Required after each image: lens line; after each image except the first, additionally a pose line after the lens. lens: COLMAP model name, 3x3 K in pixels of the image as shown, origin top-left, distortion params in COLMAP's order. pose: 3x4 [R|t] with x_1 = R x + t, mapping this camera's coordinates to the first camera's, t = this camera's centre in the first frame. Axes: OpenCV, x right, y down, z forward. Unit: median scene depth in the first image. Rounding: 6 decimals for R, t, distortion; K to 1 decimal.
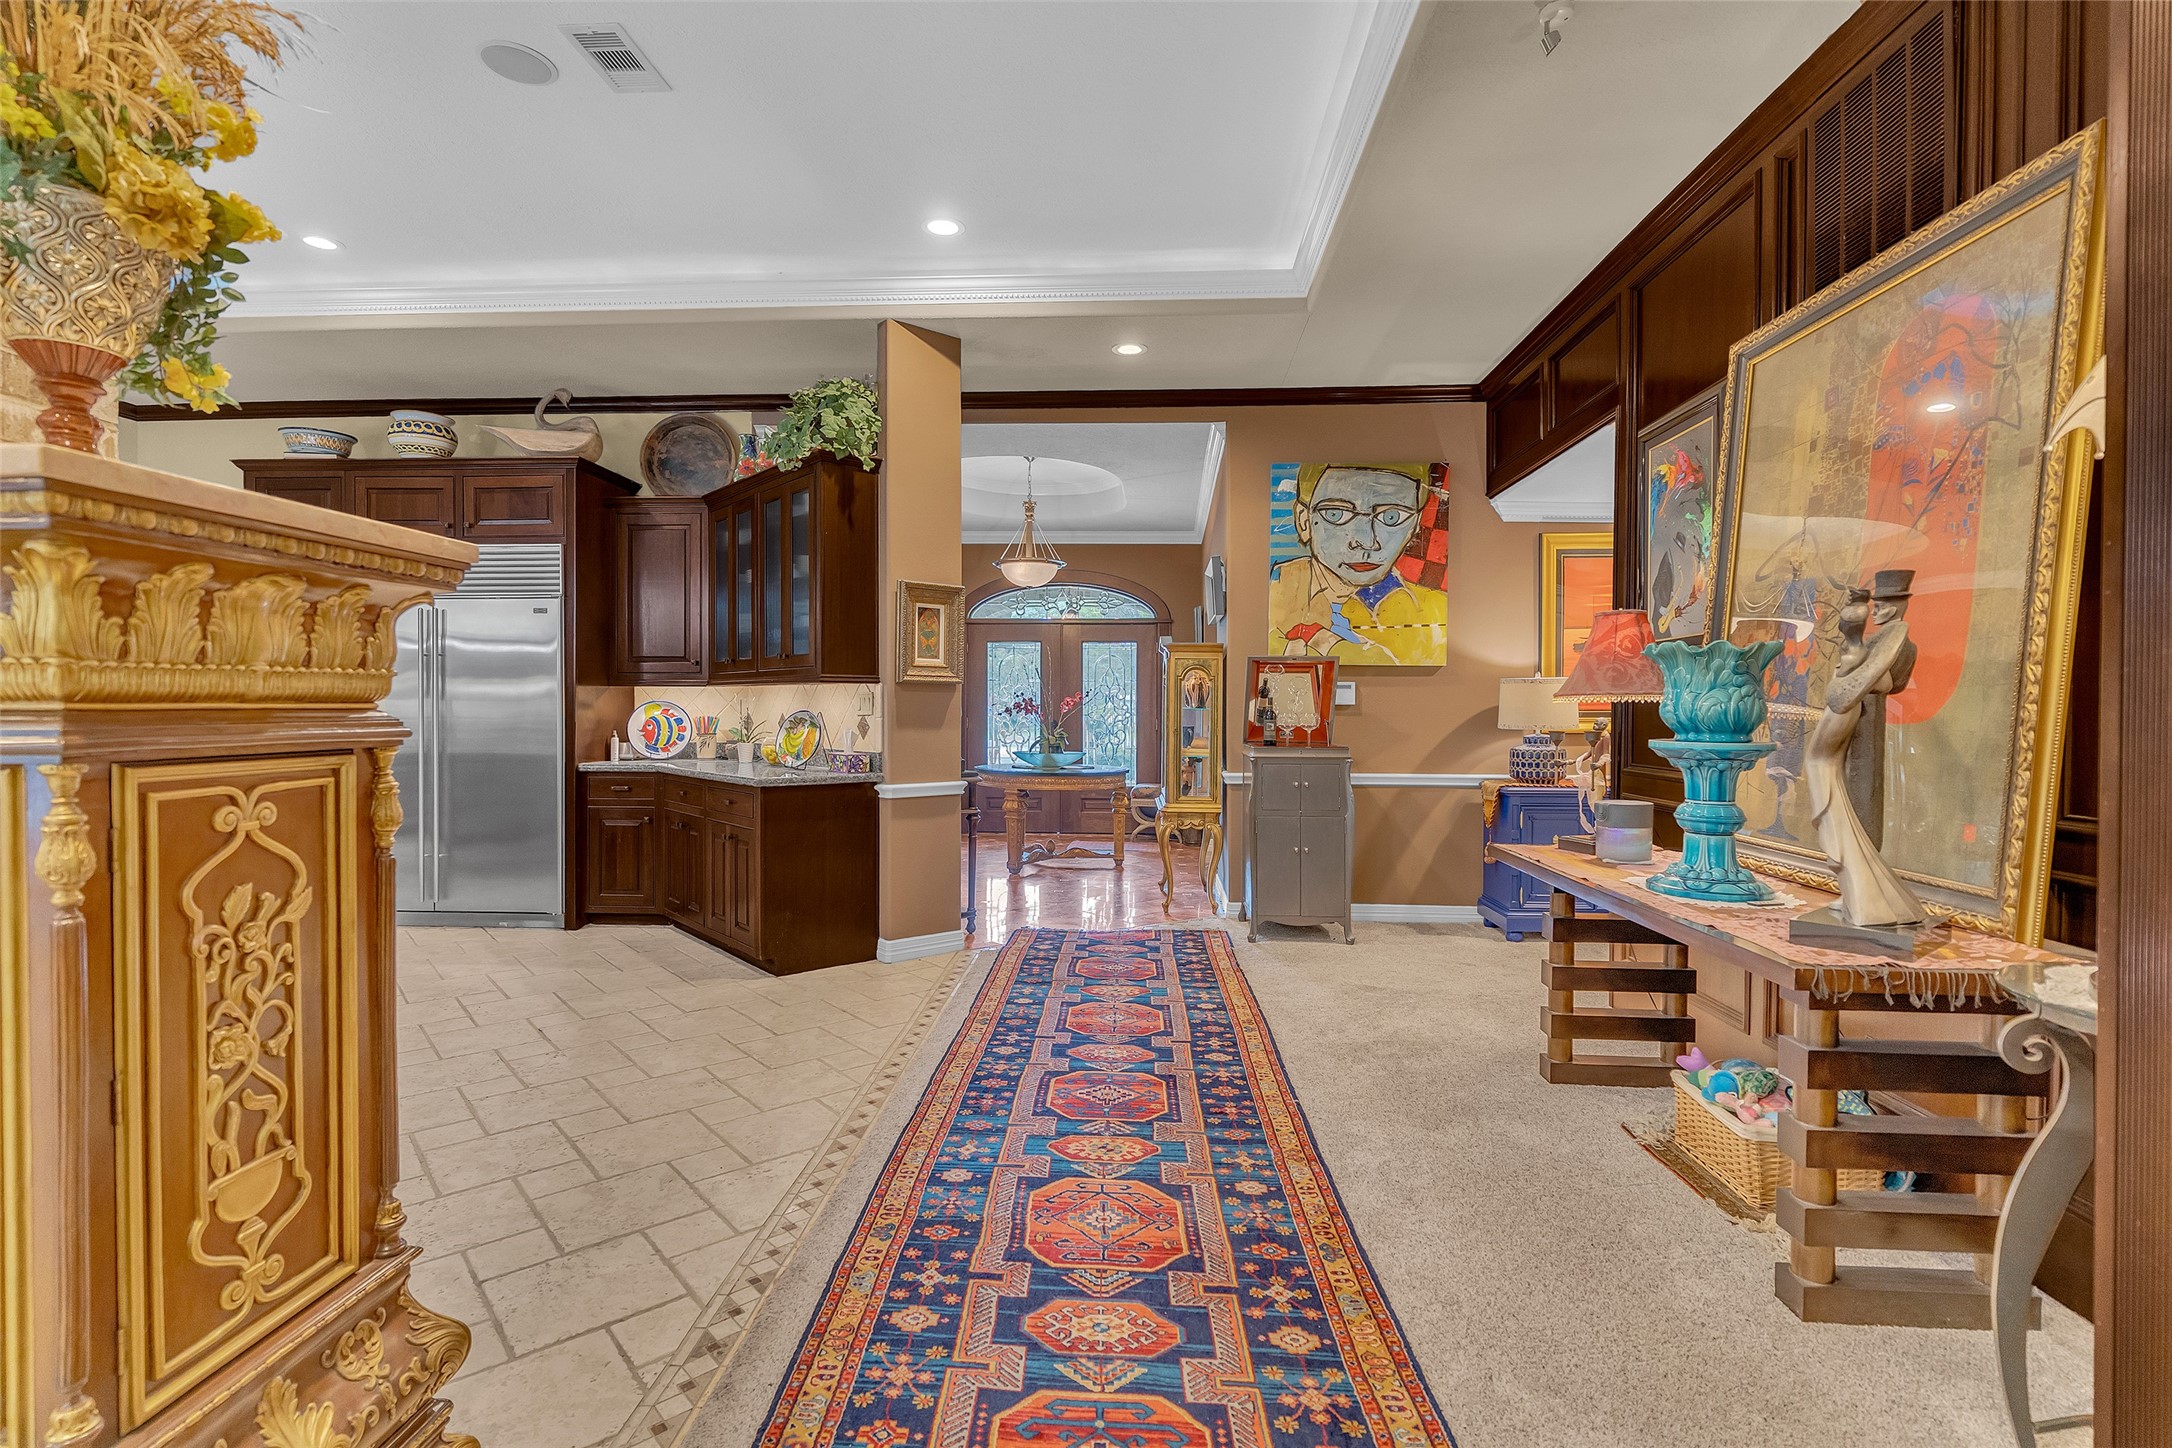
lens RADIAL K [[1034.2, 0, 1081.7], [0, 1034.2, 713.8], [0, 0, 1]] dist [0.003790, -0.001337]
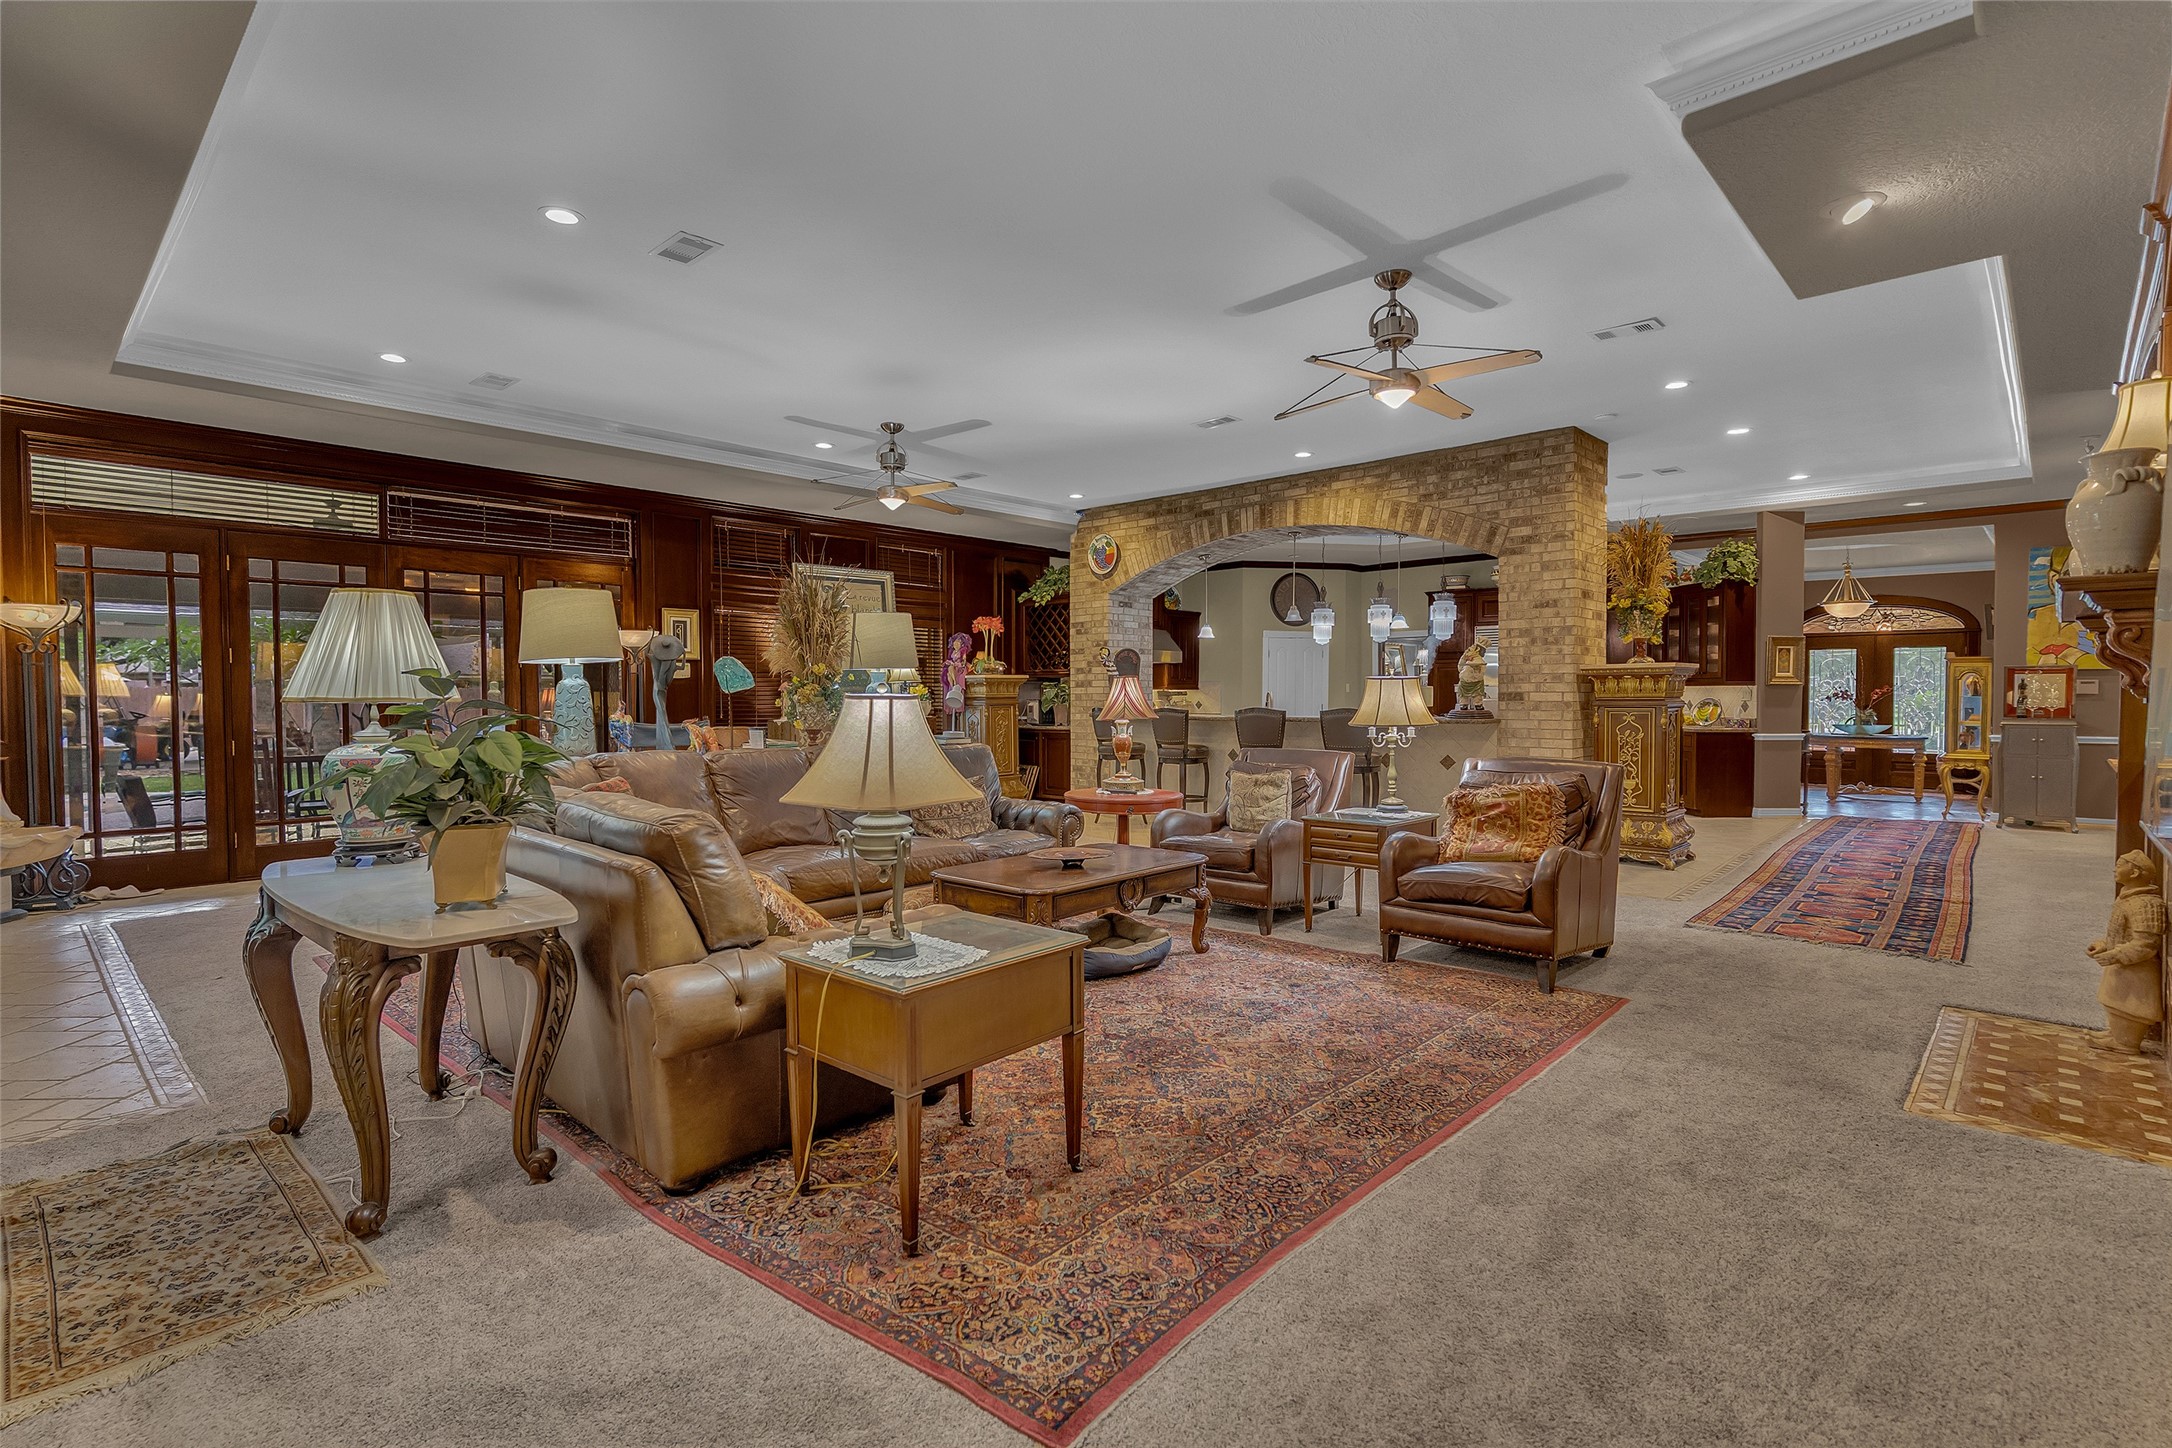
lens RADIAL K [[1034.2, 0, 1083.0], [0, 1034.2, 720.6], [0, 0, 1]] dist [0.003790, -0.001337]
pose [[0.775231, 0.010344, -0.631594, 0.063070], [0.003004, 0.999794, 0.020060, -0.004379], [0.631671, -0.017448, 0.775040, -1.305598]]
